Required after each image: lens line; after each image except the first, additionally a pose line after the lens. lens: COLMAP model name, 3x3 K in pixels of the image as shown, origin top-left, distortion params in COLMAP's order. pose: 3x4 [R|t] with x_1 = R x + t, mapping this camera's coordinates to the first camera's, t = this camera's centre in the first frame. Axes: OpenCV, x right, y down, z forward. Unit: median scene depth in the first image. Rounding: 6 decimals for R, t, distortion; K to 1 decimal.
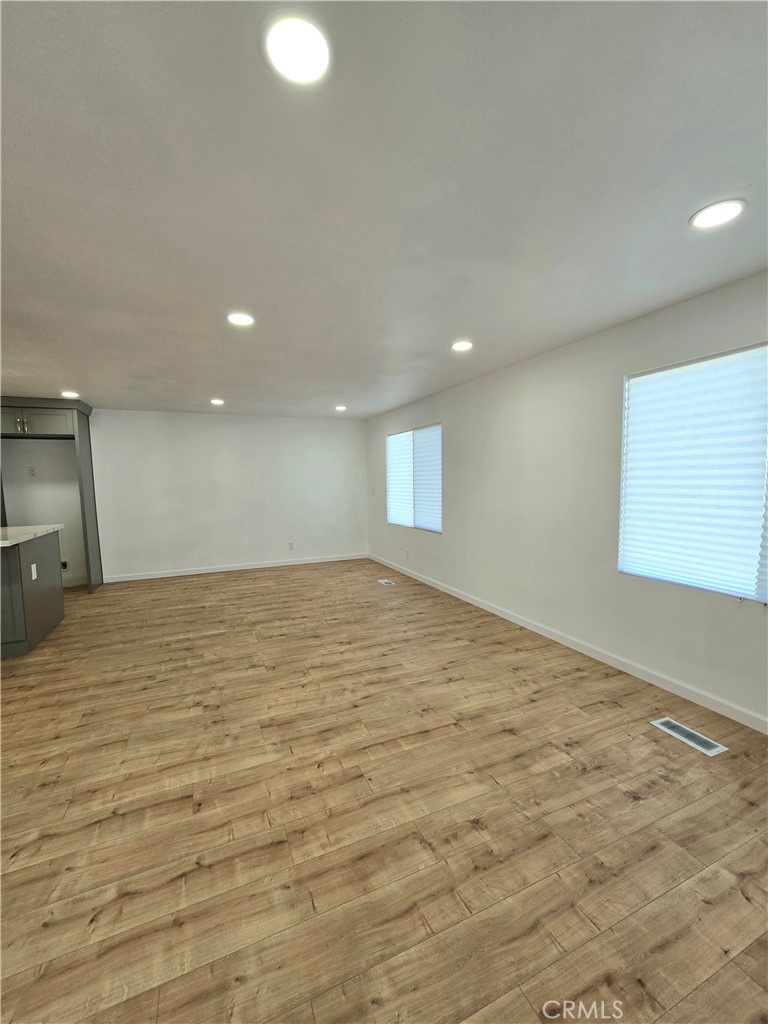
lens RADIAL K [[421.1, 0, 390.0], [0, 421.1, 522.6], [0, 0, 1]] dist [-0.002074, 0.000342]
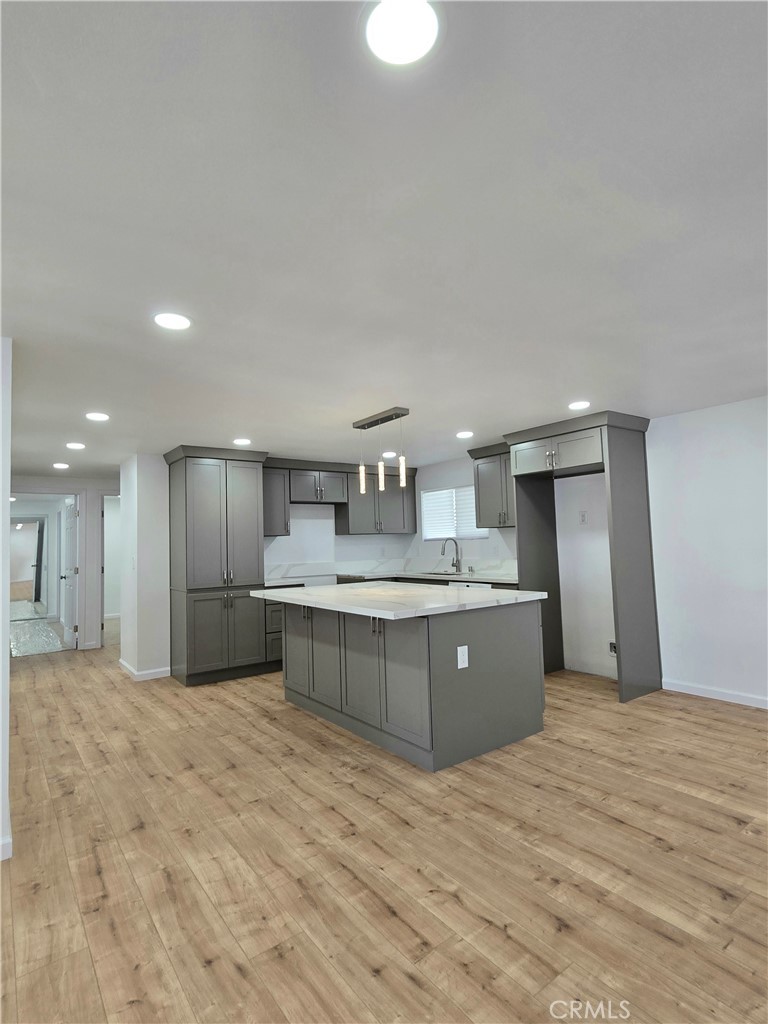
lens RADIAL K [[525.1, 0, 378.1], [0, 525.1, 512.4], [0, 0, 1]] dist [0.001367, 0.000599]
pose [[0.216840, -0.047832, -0.975035, 0.010858], [-0.076397, 0.994904, -0.065797, -0.062557], [0.973213, 0.088757, 0.212081, 0.690385]]
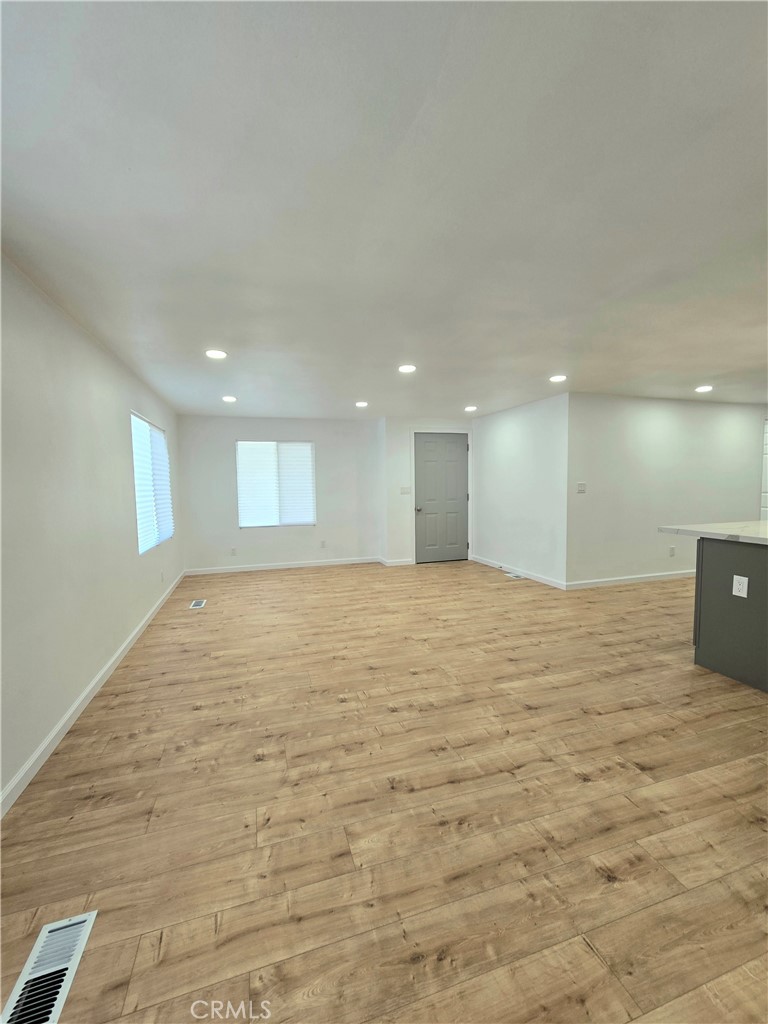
lens RADIAL K [[421.1, 0, 390.0], [0, 421.1, 522.6], [0, 0, 1]] dist [-0.002074, 0.000342]
pose [[-0.993455, 0.023946, 0.111685, -0.337711], [0.045157, 0.980463, 0.191453, -0.175676], [-0.104918, 0.195243, -0.975127, 1.896059]]
